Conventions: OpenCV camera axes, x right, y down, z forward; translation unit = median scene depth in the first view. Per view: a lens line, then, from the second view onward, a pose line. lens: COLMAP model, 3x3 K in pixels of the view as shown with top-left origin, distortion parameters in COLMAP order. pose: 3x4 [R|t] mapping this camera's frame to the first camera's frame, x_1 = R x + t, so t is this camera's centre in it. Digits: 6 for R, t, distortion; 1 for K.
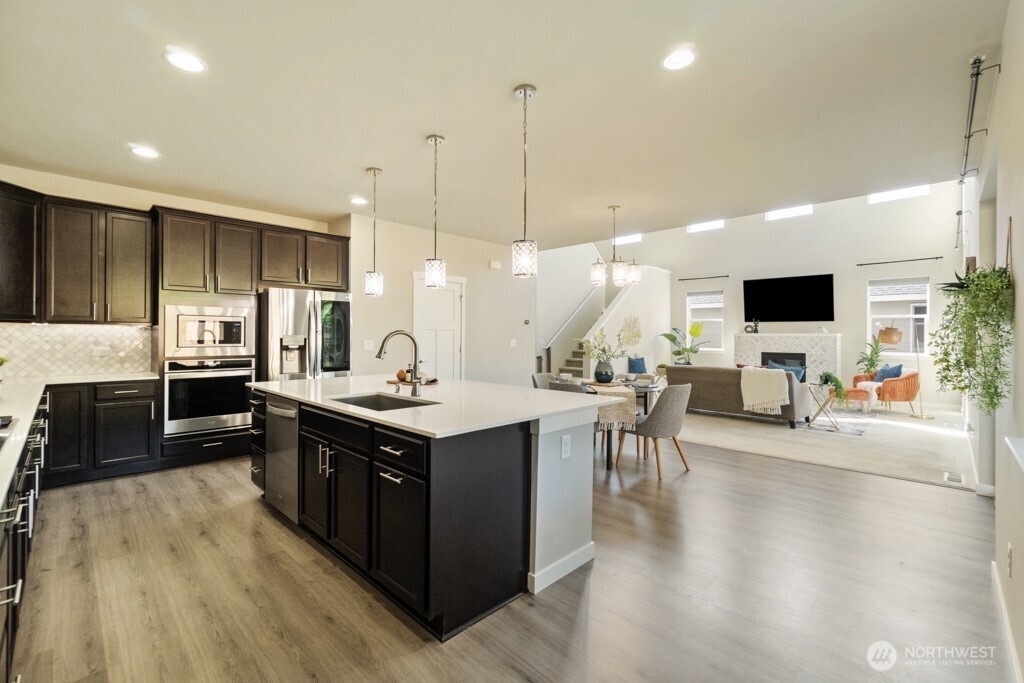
lens RADIAL K [[442.7, 0, 507.8], [0, 442.7, 334.9], [0, 0, 1]] dist [-0.003164, 0.000762]
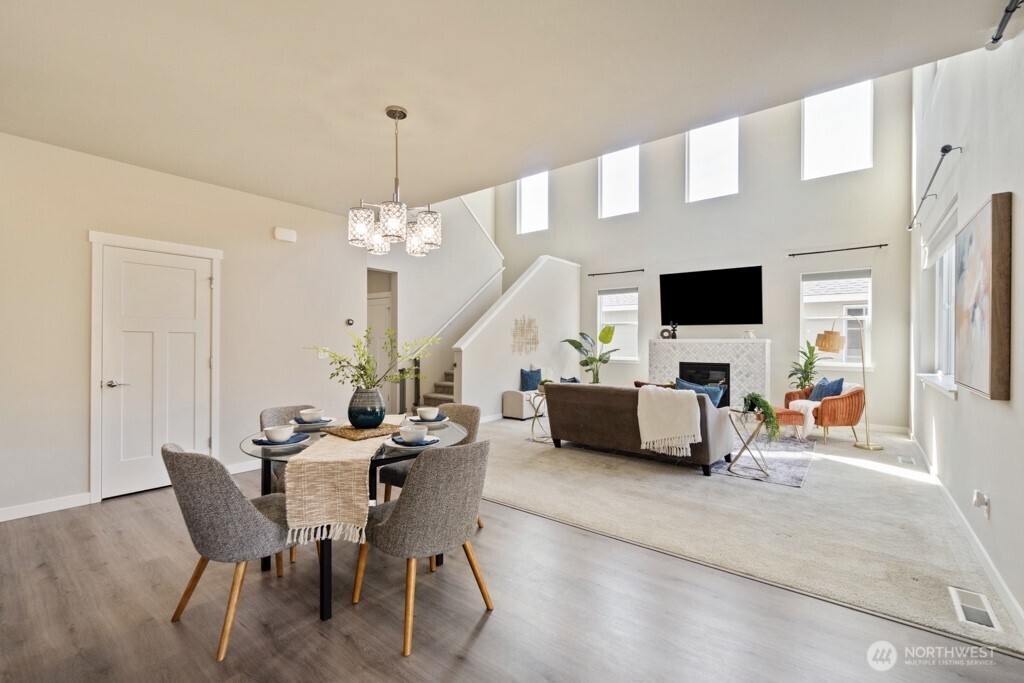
lens RADIAL K [[442.7, 0, 507.0], [0, 442.7, 345.3], [0, 0, 1]] dist [-0.003164, 0.000762]
pose [[0.993646, -0.001347, 0.112547, 0.210877], [0.000482, 0.999970, 0.007707, 0.002090], [-0.112554, -0.007604, 0.993617, 0.286948]]
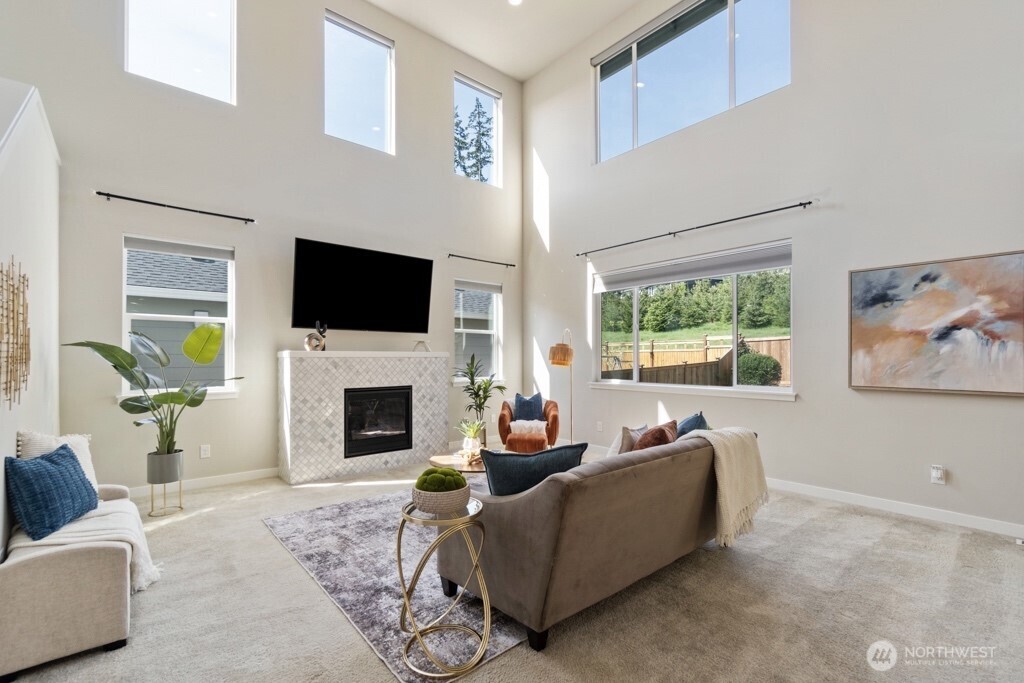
lens RADIAL K [[442.7, 0, 505.8], [0, 442.7, 352.5], [0, 0, 1]] dist [-0.003164, 0.000762]
pose [[0.087640, 0.007368, 0.996125, 0.117596], [0.004364, 0.999960, -0.007781, 0.003500], [-0.996143, 0.005029, 0.087604, 0.989510]]
